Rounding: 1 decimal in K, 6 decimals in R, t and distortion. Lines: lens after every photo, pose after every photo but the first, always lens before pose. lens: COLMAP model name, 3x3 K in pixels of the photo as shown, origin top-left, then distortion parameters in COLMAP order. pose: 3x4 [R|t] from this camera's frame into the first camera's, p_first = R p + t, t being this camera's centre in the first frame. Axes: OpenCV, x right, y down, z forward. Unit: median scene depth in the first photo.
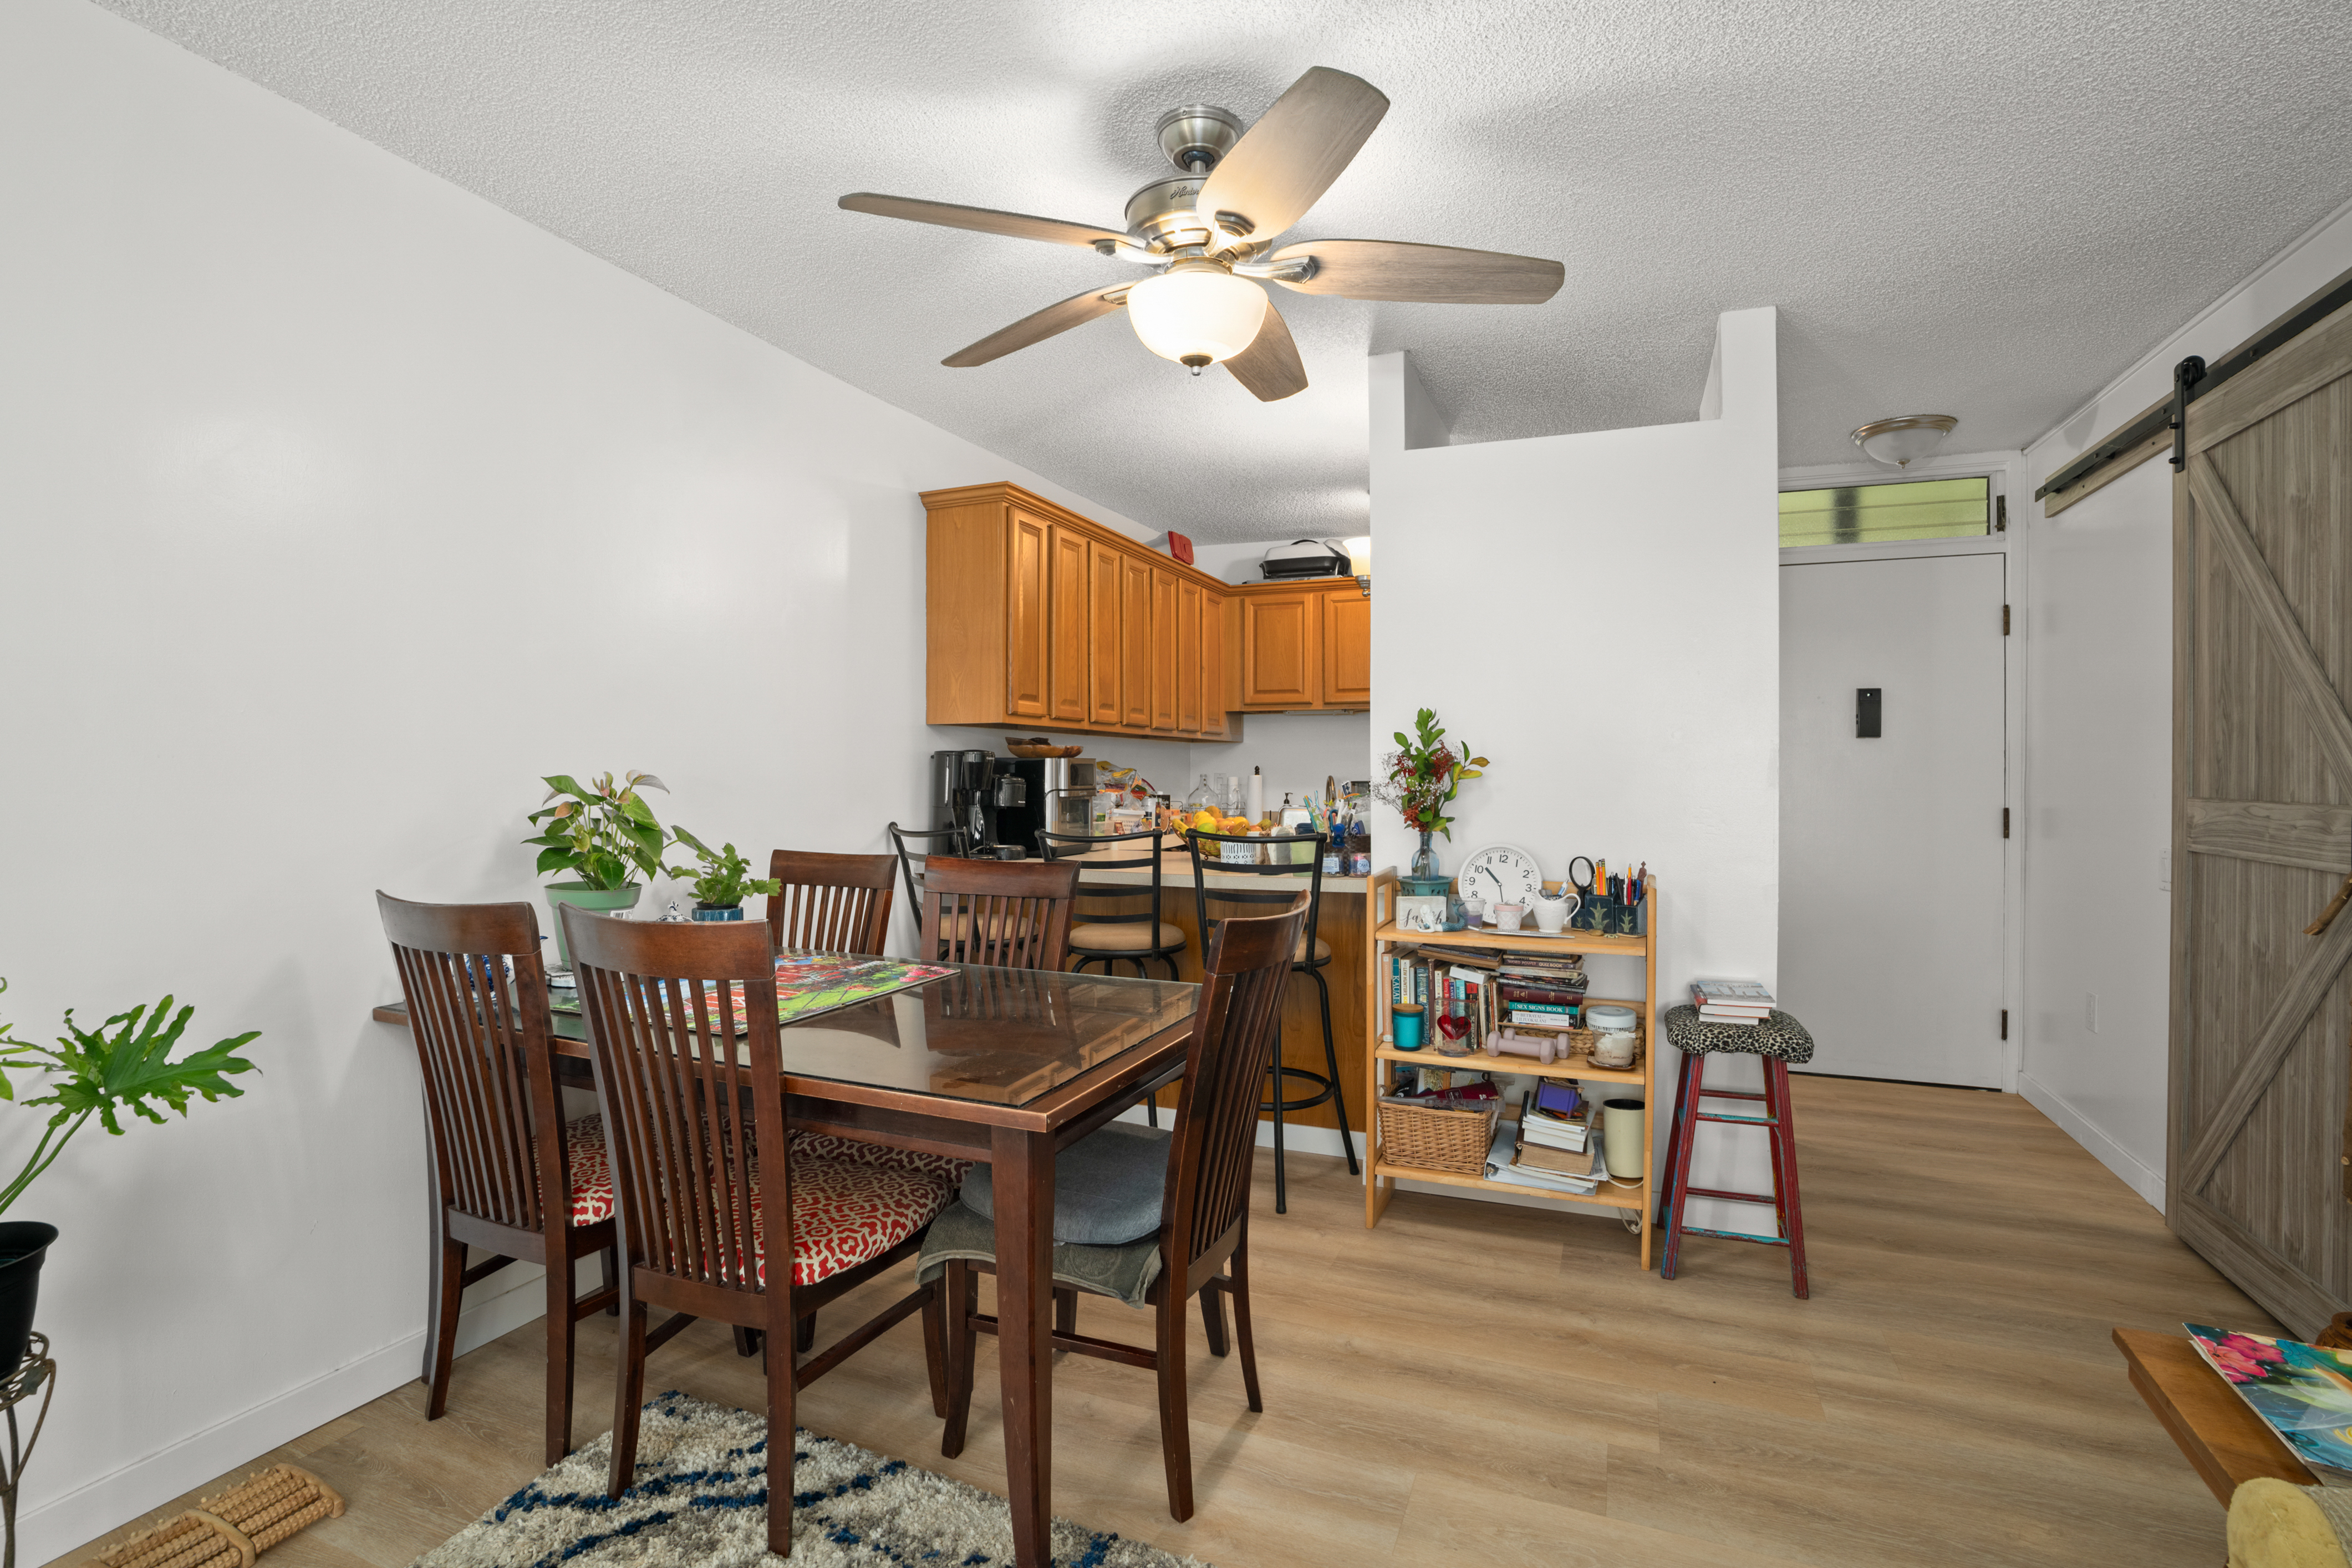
lens RADIAL K [[1121.7, 0, 1198.5], [0, 1121.7, 791.3], [0, 0, 1]] dist [-0.046368, 0.000753]
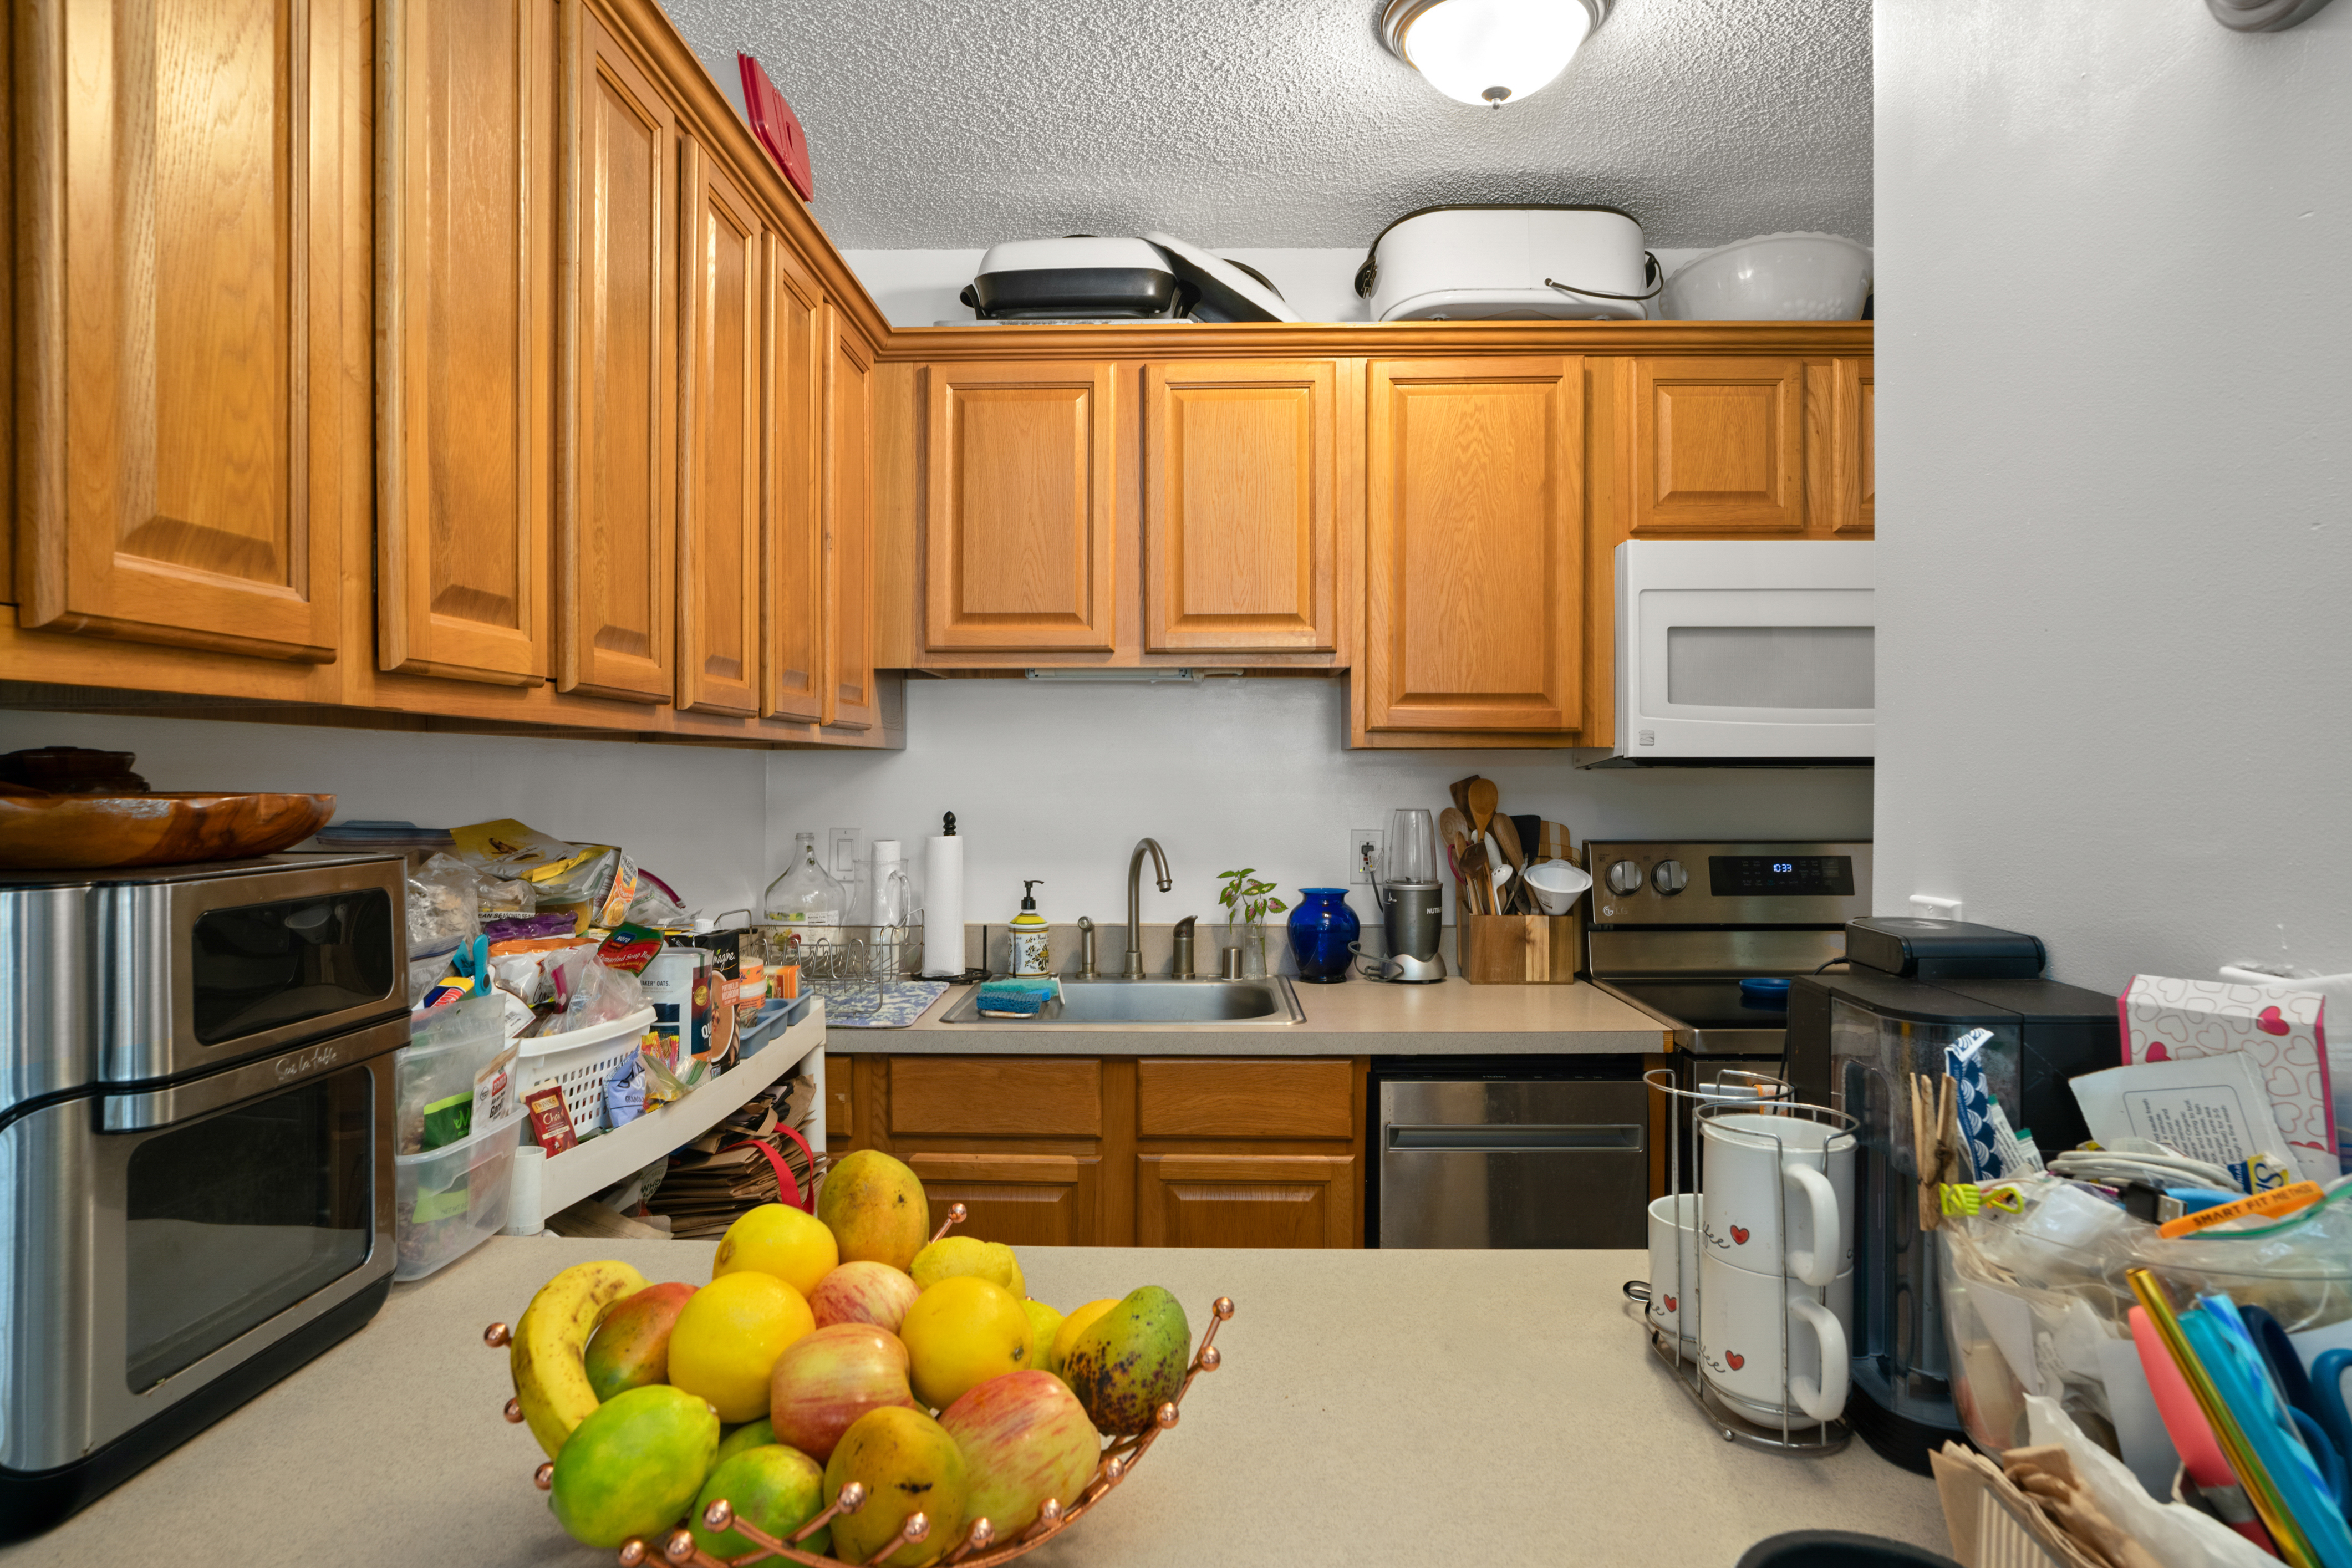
lens RADIAL K [[1398.3, 0, 1165.7], [0, 1398.3, 777.1], [0, 0, 1]] dist [-0.009893, -0.000617]
pose [[0.949168, -0.000829, 0.314768, -0.054141], [0.005154, 0.999903, -0.012908, -0.051187], [-0.314727, 0.013874, 0.949081, 0.941958]]
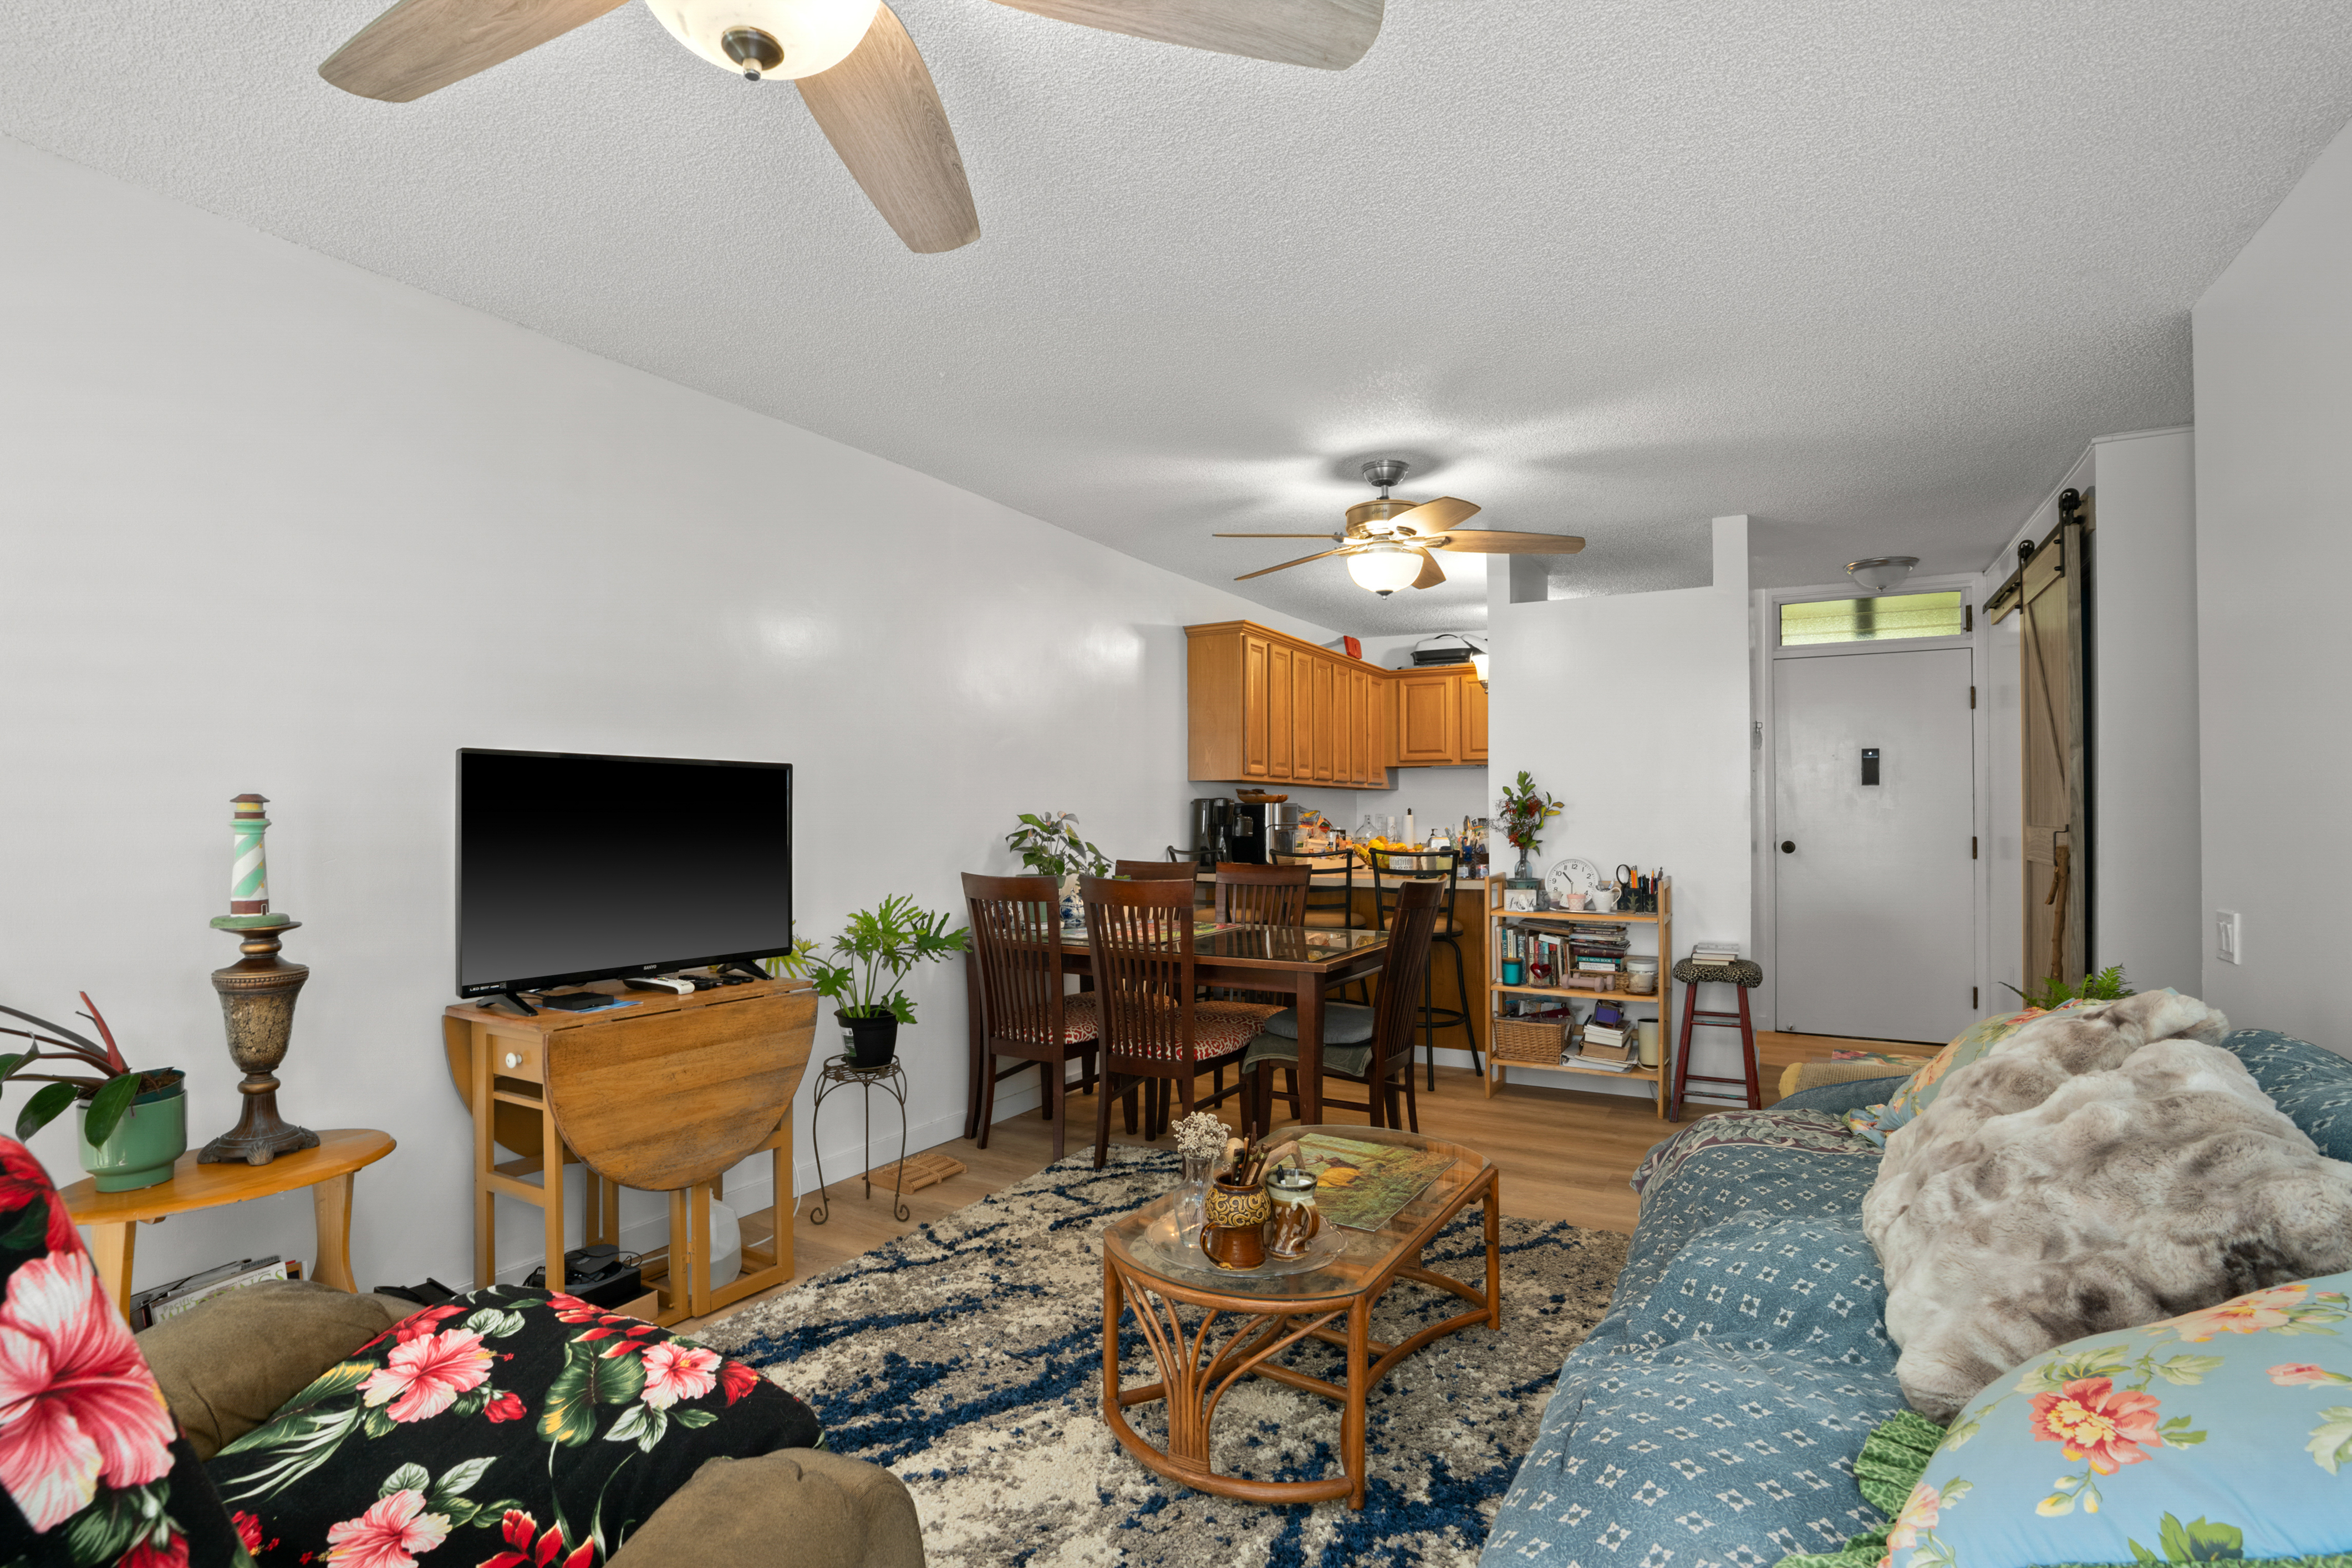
lens RADIAL K [[1121.7, 0, 1186.4], [0, 1121.7, 805.8], [0, 0, 1]] dist [-0.046368, 0.000753]
pose [[0.990662, -0.003128, -0.136308, -0.048935], [-0.000341, 0.999677, -0.025419, 0.013998], [0.136344, 0.025228, 0.990340, -0.578903]]
